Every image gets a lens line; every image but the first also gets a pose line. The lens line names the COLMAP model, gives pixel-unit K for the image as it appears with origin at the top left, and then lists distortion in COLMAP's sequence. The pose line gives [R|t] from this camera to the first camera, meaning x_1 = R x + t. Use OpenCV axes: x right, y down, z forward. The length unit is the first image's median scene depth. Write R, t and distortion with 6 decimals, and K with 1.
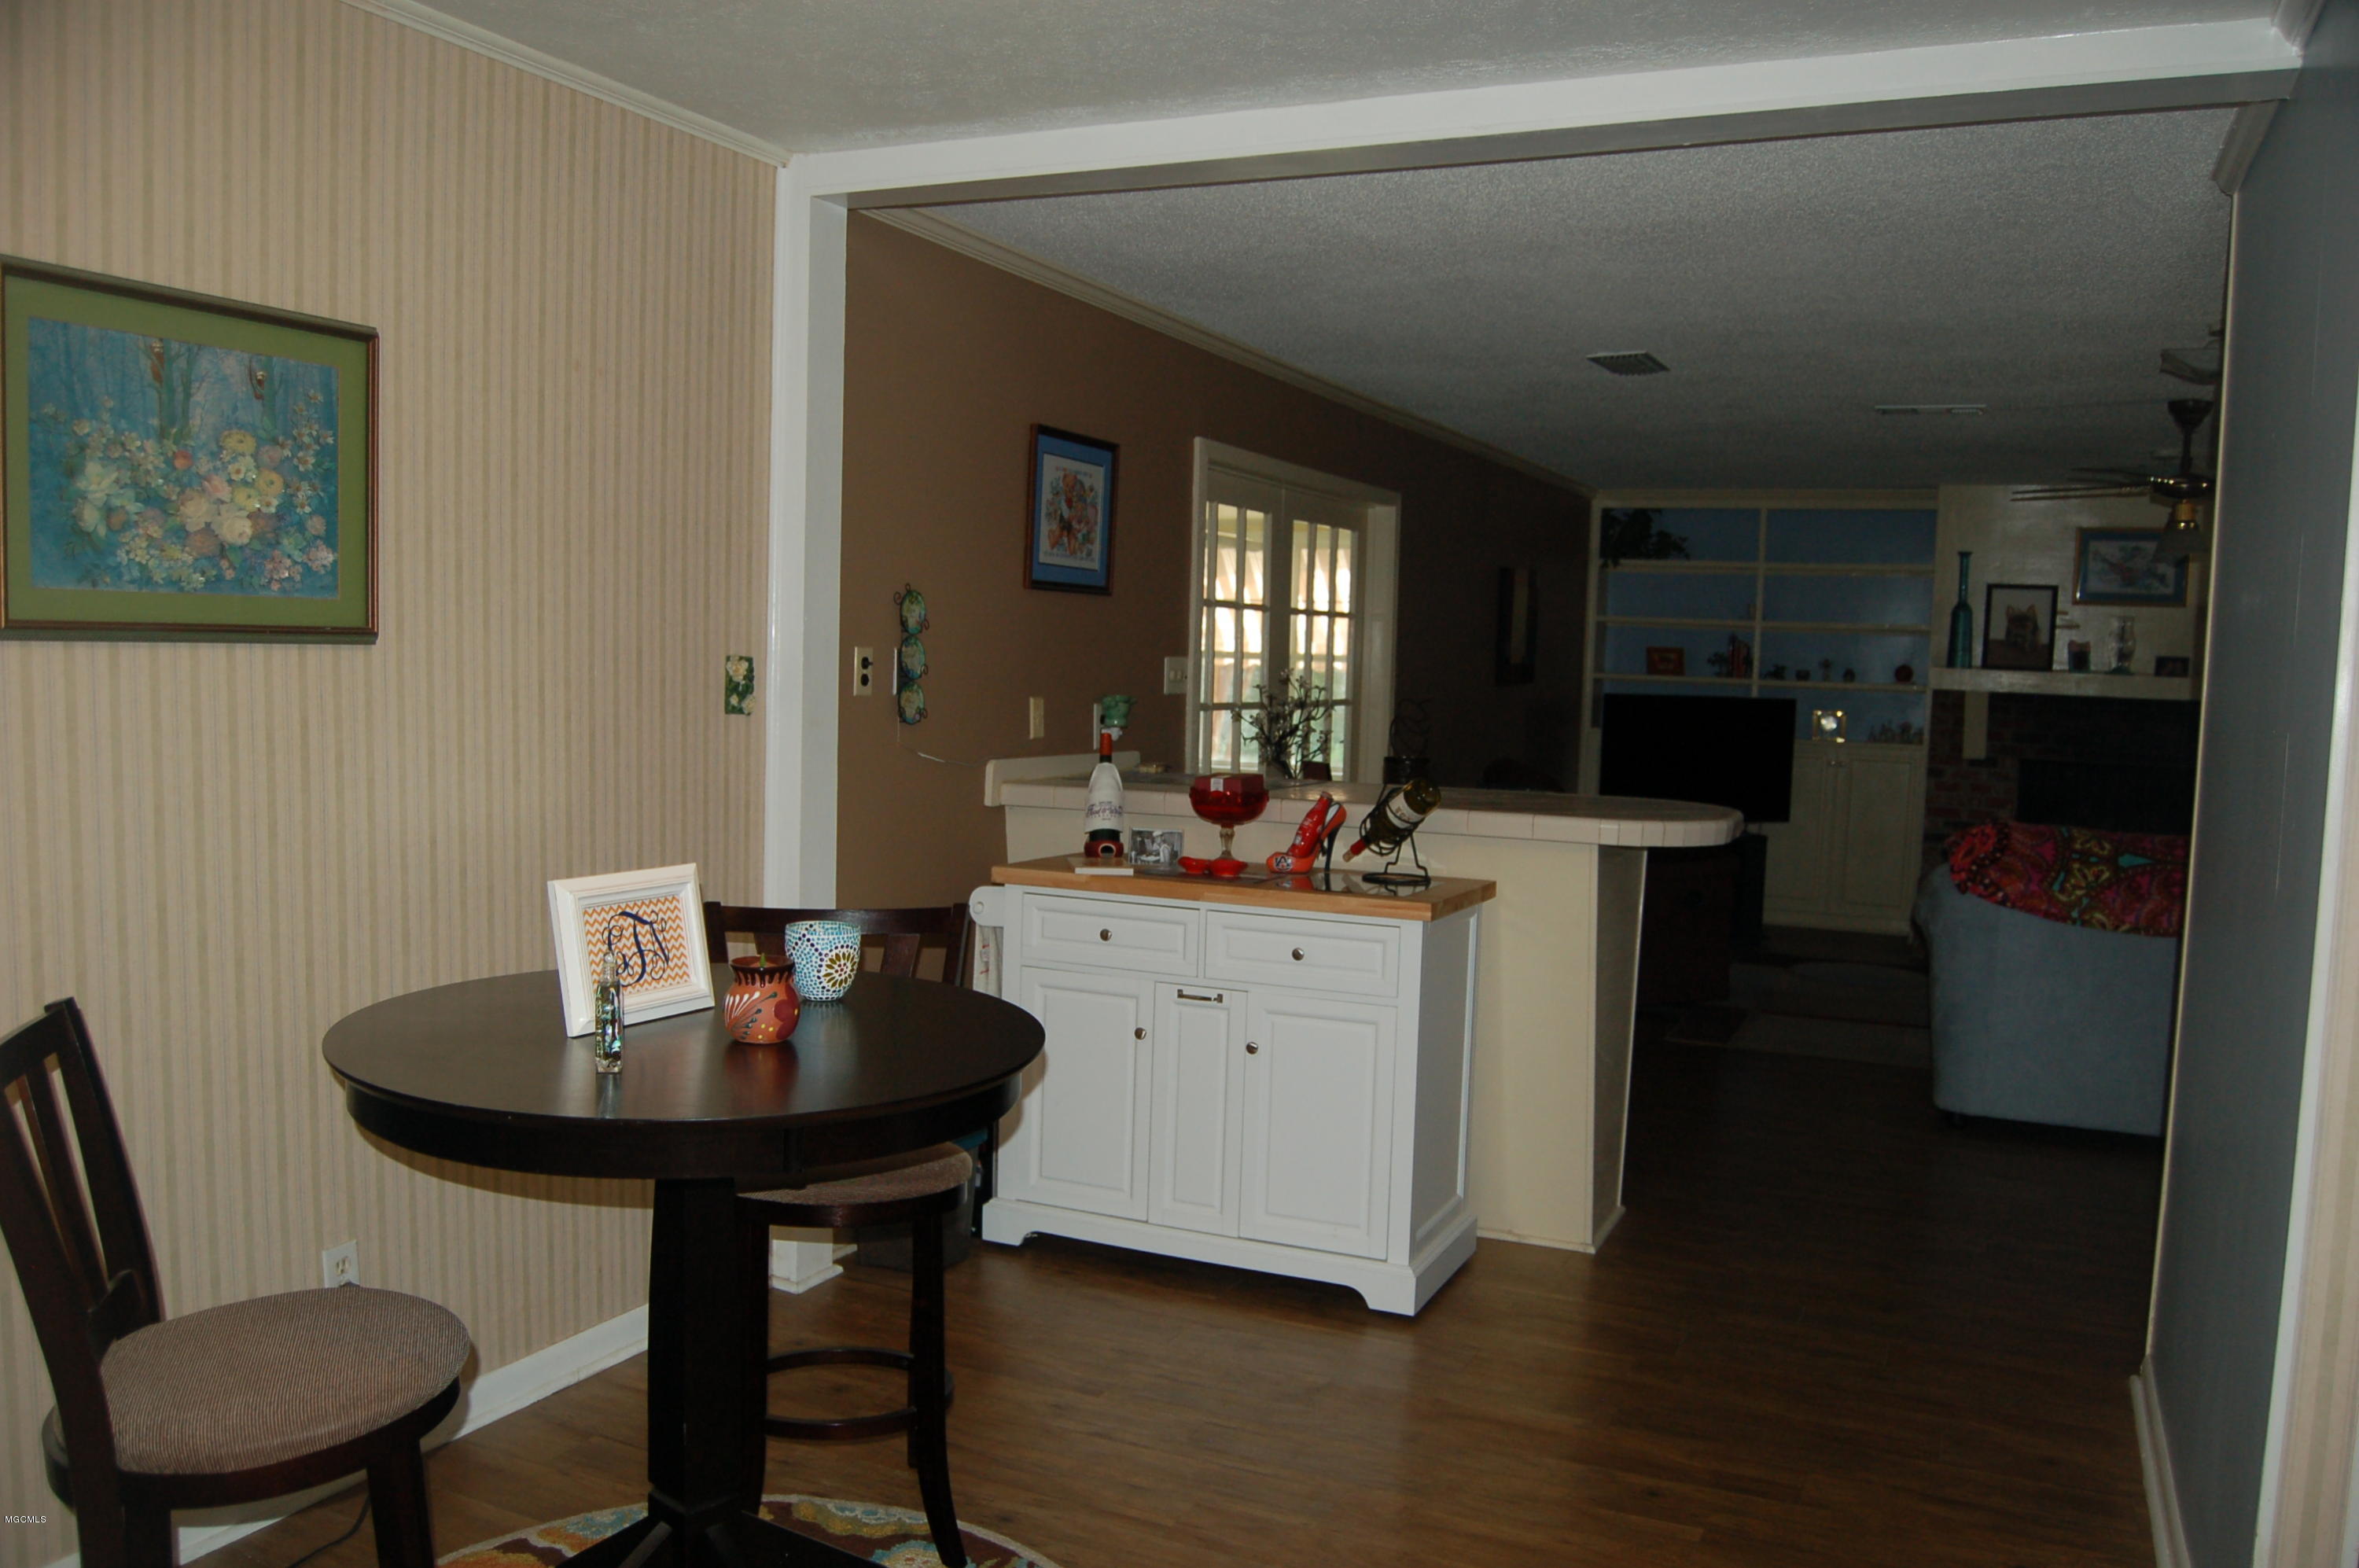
lens RADIAL K [[1845.9, 0, 1187.8], [0, 1845.9, 810.4], [0, 0, 1]] dist [-0.094674, 0.037505]
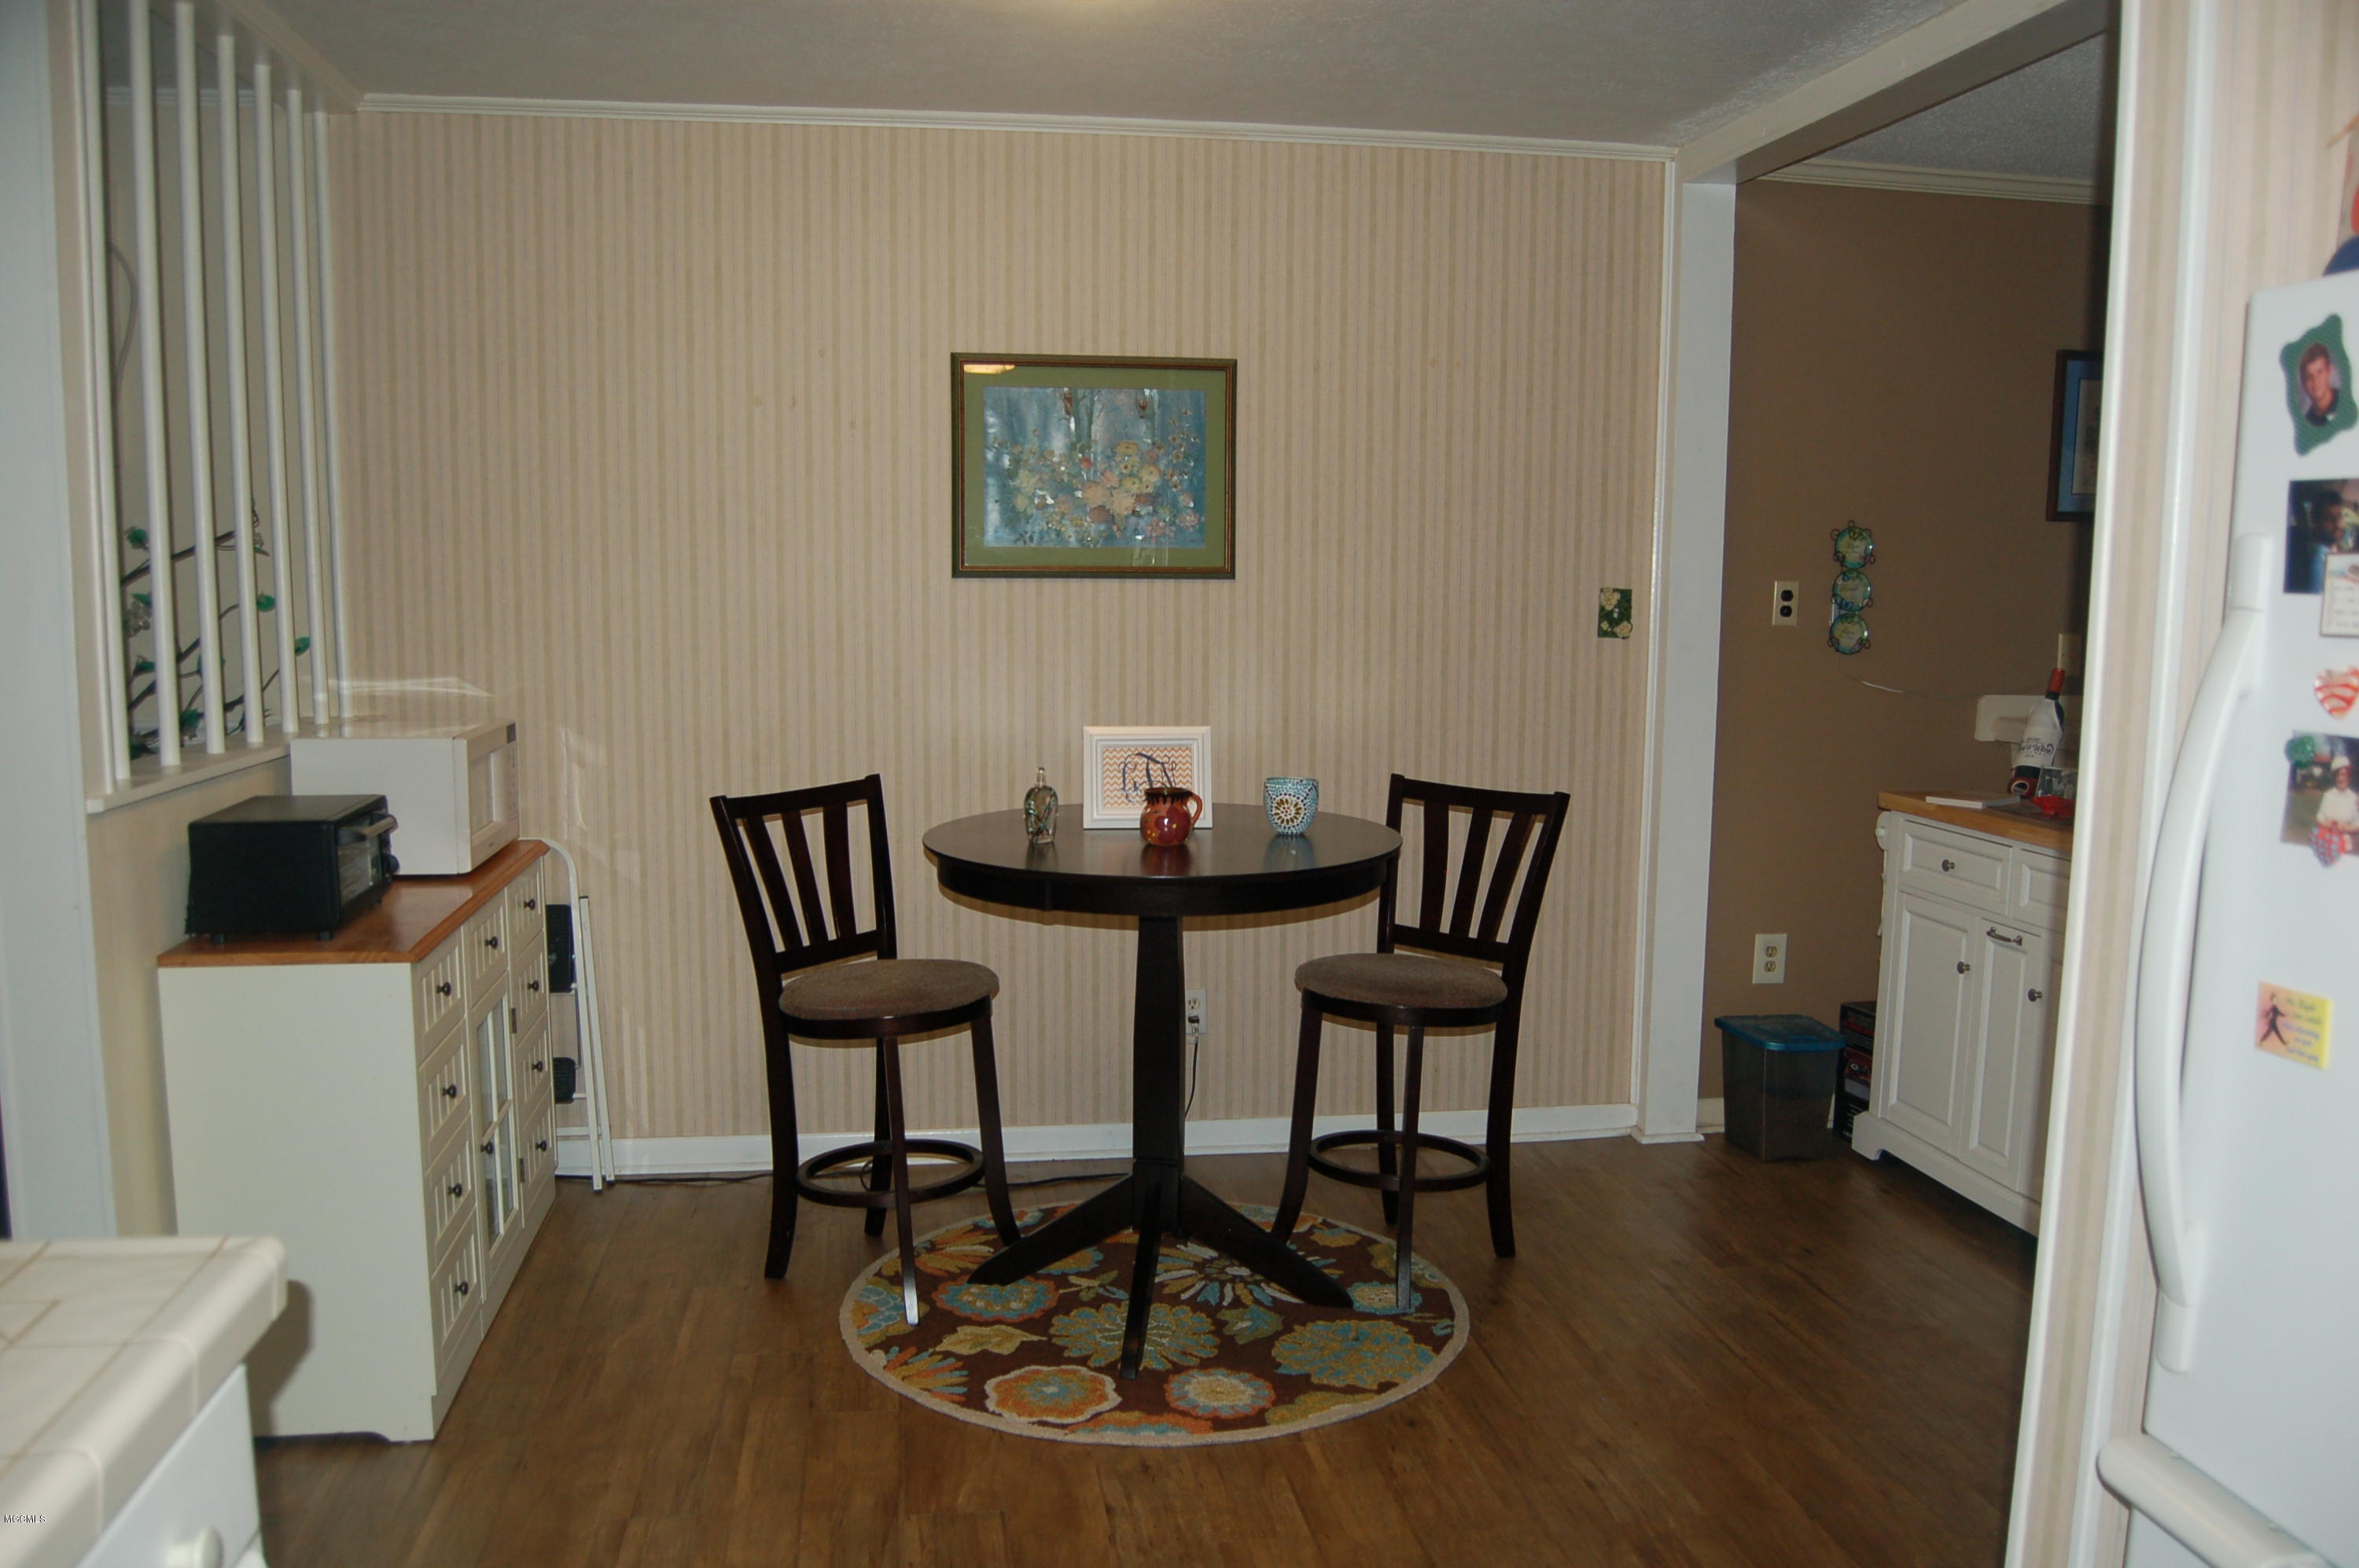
lens RADIAL K [[1845.9, 0, 1187.8], [0, 1845.9, 810.4], [0, 0, 1]] dist [-0.094674, 0.037505]
pose [[0.555256, 0.081829, -0.827644, 0.531819], [-0.063891, 0.996404, 0.055651, 0.008913], [0.829222, 0.021979, 0.558487, 0.106376]]
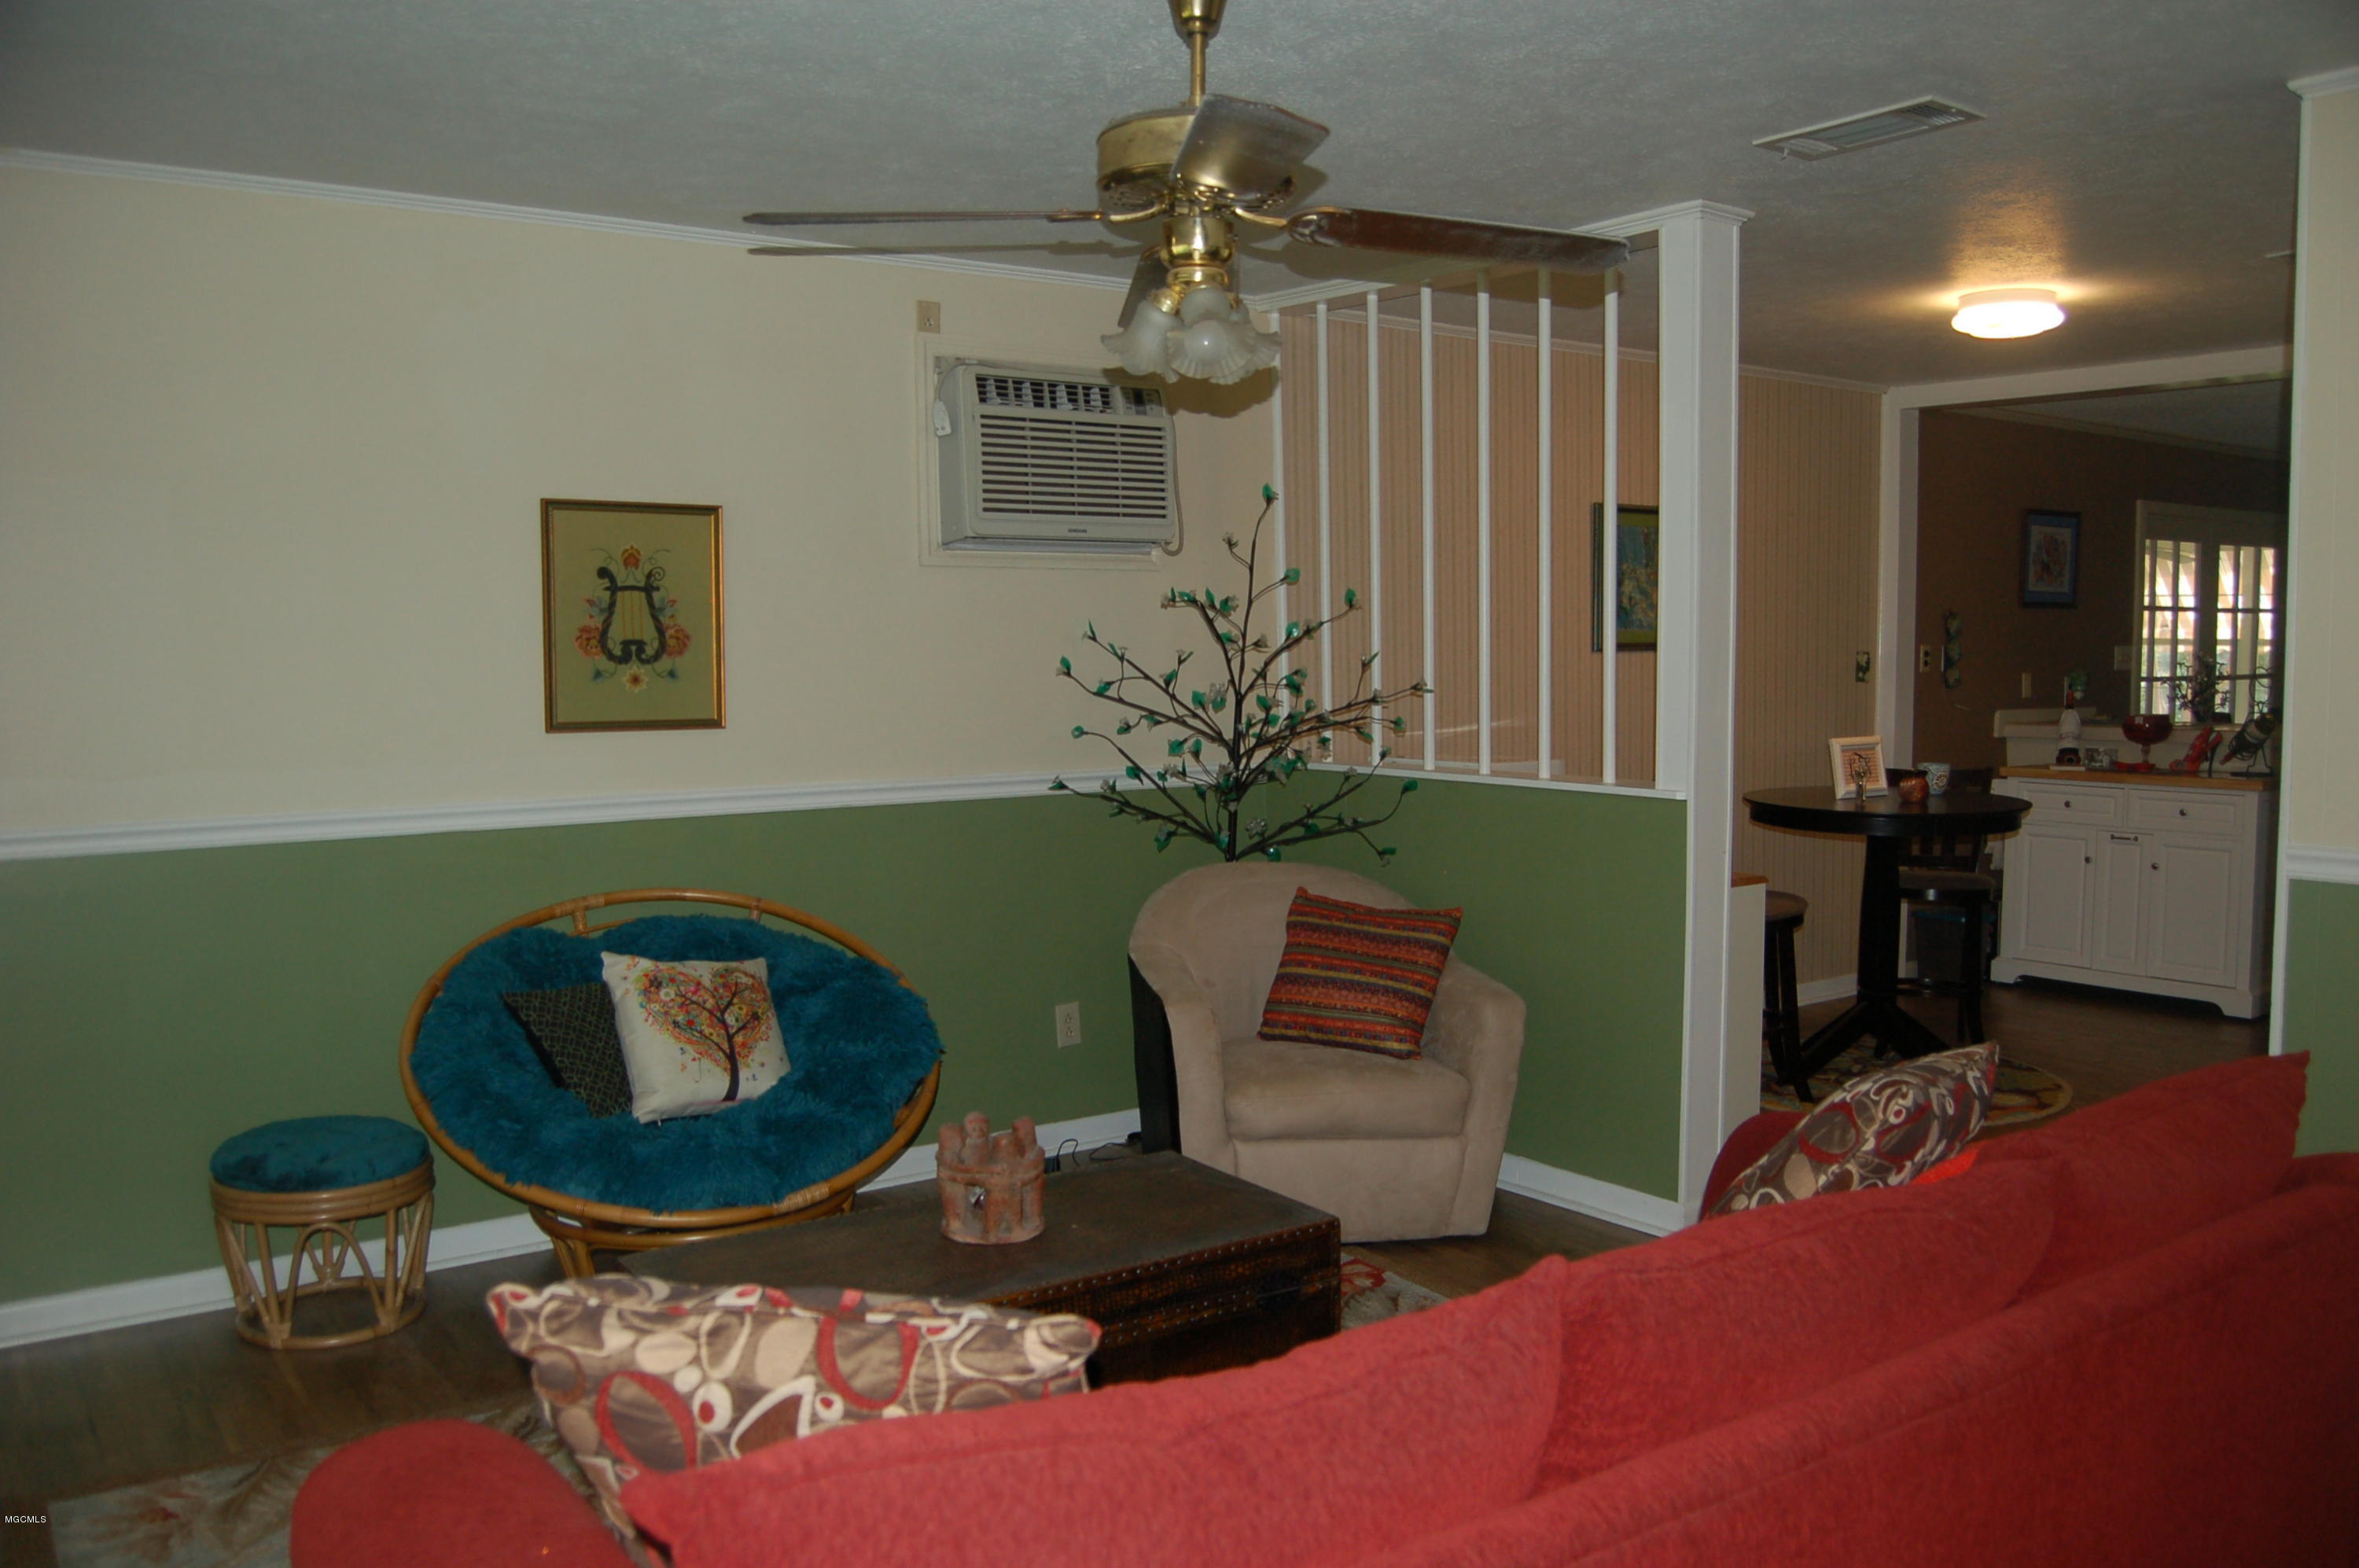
lens RADIAL K [[1845.9, 0, 1187.8], [0, 1845.9, 810.4], [0, 0, 1]] dist [-0.094674, 0.037505]
pose [[0.872217, 0.009682, -0.489023, 0.066353], [-0.009780, 0.999949, 0.002354, 0.076411], [0.489021, 0.002729, 0.872268, -0.912314]]
